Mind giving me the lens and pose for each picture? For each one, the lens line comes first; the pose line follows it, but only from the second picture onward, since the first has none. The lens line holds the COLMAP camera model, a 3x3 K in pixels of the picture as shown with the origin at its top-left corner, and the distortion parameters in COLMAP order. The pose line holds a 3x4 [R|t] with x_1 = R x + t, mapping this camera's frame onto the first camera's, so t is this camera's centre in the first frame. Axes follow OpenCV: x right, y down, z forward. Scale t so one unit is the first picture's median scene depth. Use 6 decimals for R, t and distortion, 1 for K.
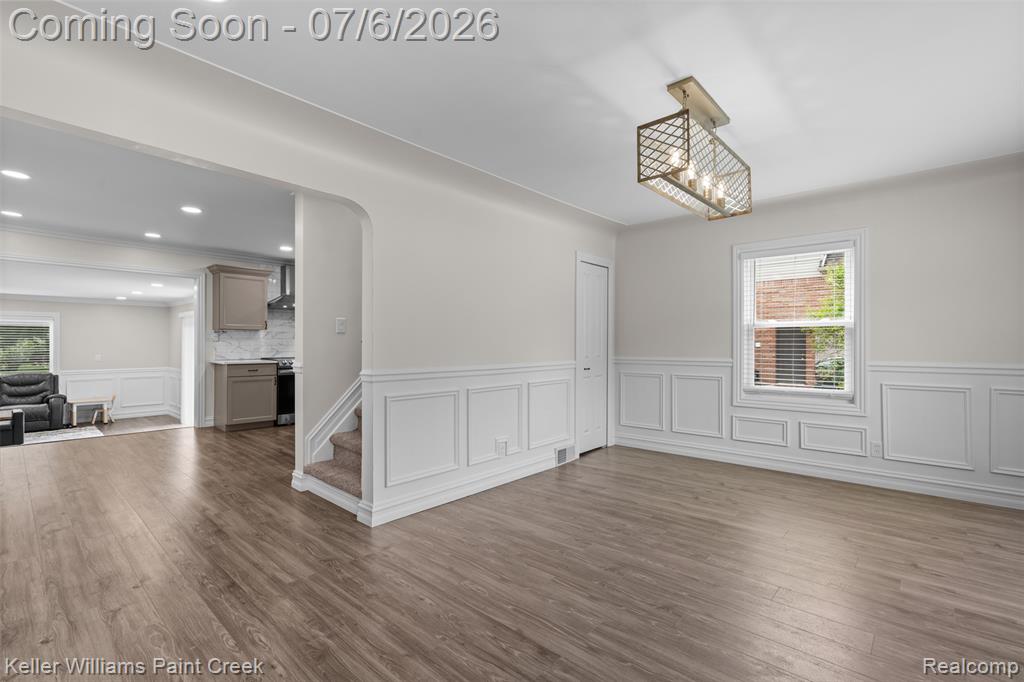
lens RADIAL K [[463.5, 0, 515.5], [0, 463.5, 343.0], [0, 0, 1]] dist [-0.003584, 0.001666]
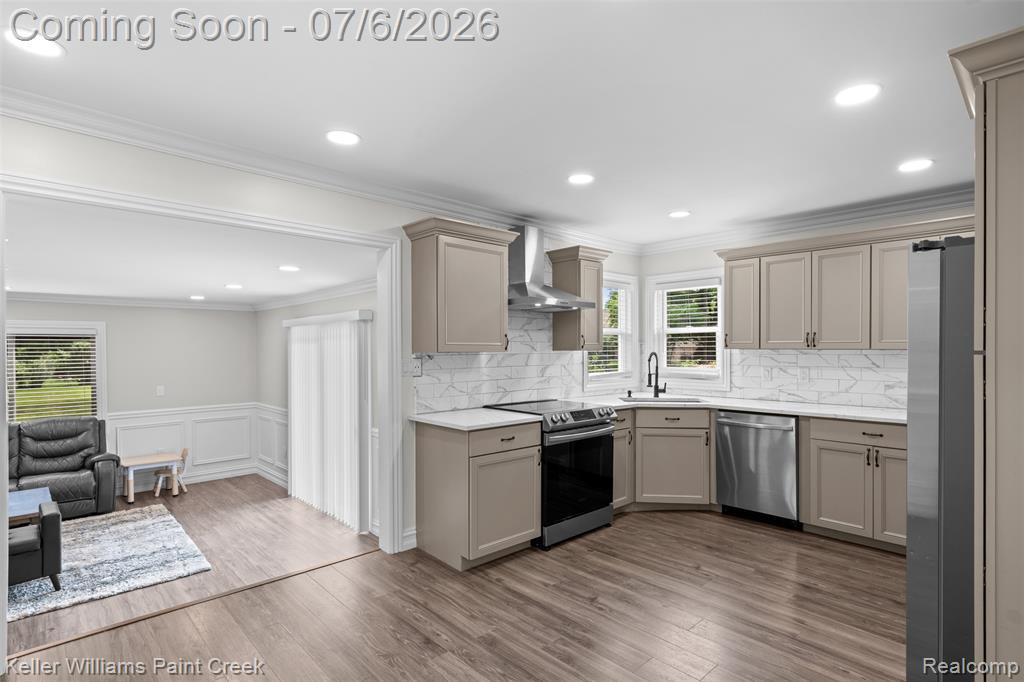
lens RADIAL K [[516.7, 0, 514.0], [0, 516.7, 351.8], [0, 0, 1]] dist [0.001418, 0.002136]
pose [[0.996691, -0.007378, -0.080953, -0.482214], [0.007891, 0.999951, 0.006021, -0.031590], [0.080905, -0.006640, 0.996700, 0.439161]]
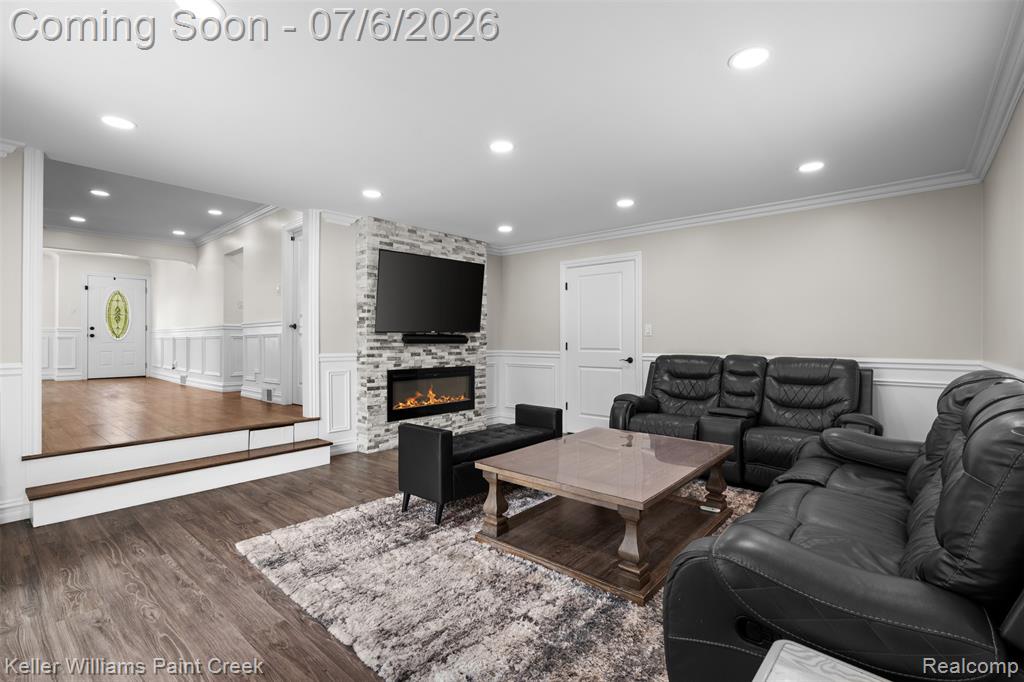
lens RADIAL K [[463.5, 0, 511.5], [0, 463.5, 335.8], [0, 0, 1]] dist [-0.003584, 0.001666]
pose [[-0.999850, -0.000652, -0.017294, -1.123806], [-0.000454, 0.999934, -0.011447, 0.059339], [0.017300, -0.011438, -0.999785, 1.424730]]
